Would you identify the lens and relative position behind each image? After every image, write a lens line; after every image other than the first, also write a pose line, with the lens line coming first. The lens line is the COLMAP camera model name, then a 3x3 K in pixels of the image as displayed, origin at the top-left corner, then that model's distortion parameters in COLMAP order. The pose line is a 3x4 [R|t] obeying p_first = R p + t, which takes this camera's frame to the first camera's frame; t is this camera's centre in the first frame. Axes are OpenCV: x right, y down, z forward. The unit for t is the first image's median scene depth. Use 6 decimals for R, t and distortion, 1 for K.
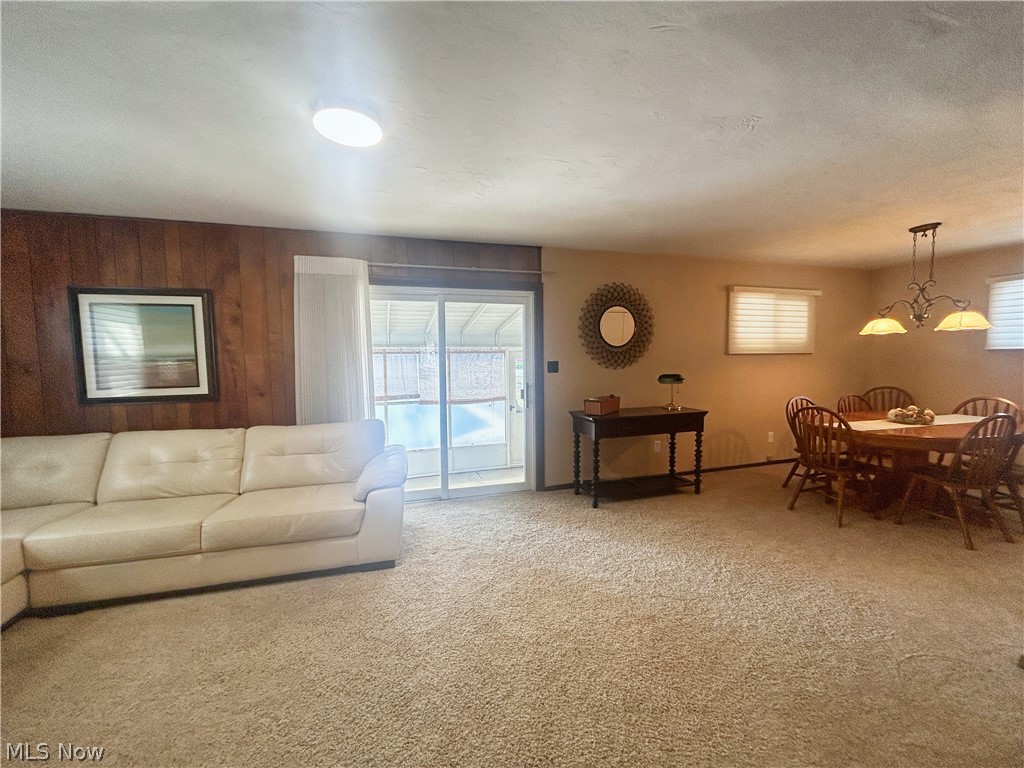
lens RADIAL K [[413.4, 0, 516.0], [0, 413.4, 379.3], [0, 0, 1]] dist [0.000201, 0.000410]
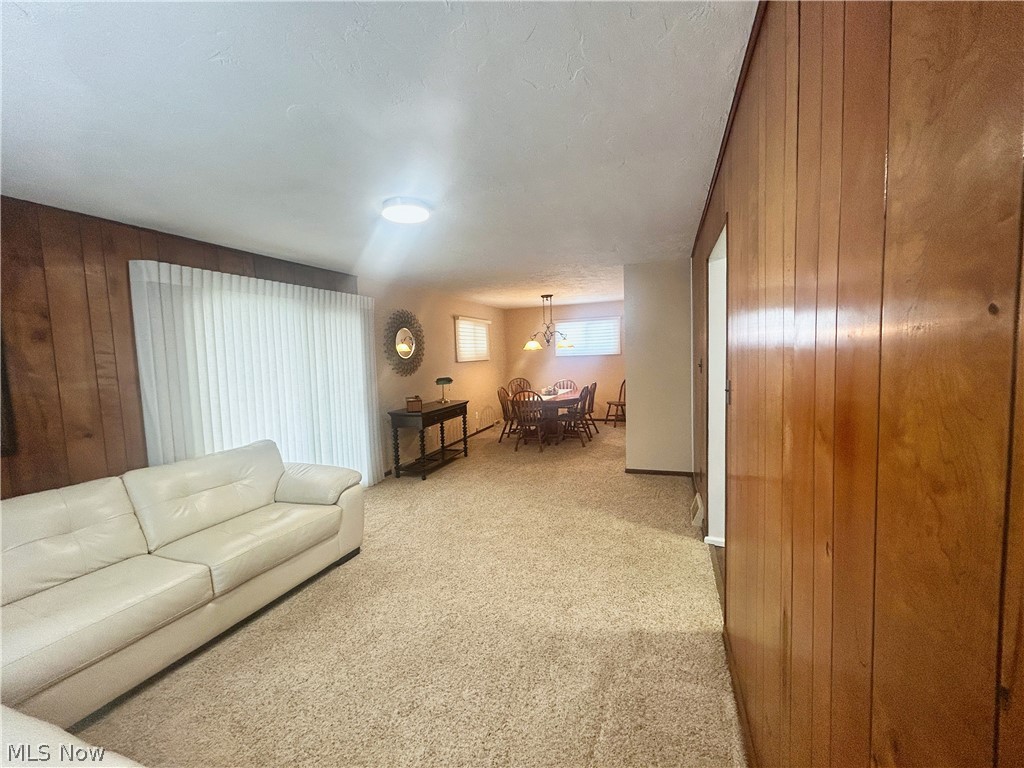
lens RADIAL K [[413.4, 0, 516.0], [0, 413.4, 379.3], [0, 0, 1]] dist [0.000201, 0.000410]
pose [[0.605822, -0.061855, 0.793192, -0.729646], [0.070928, 0.997202, 0.023591, -0.027739], [-0.792432, 0.041968, 0.608515, -0.072094]]
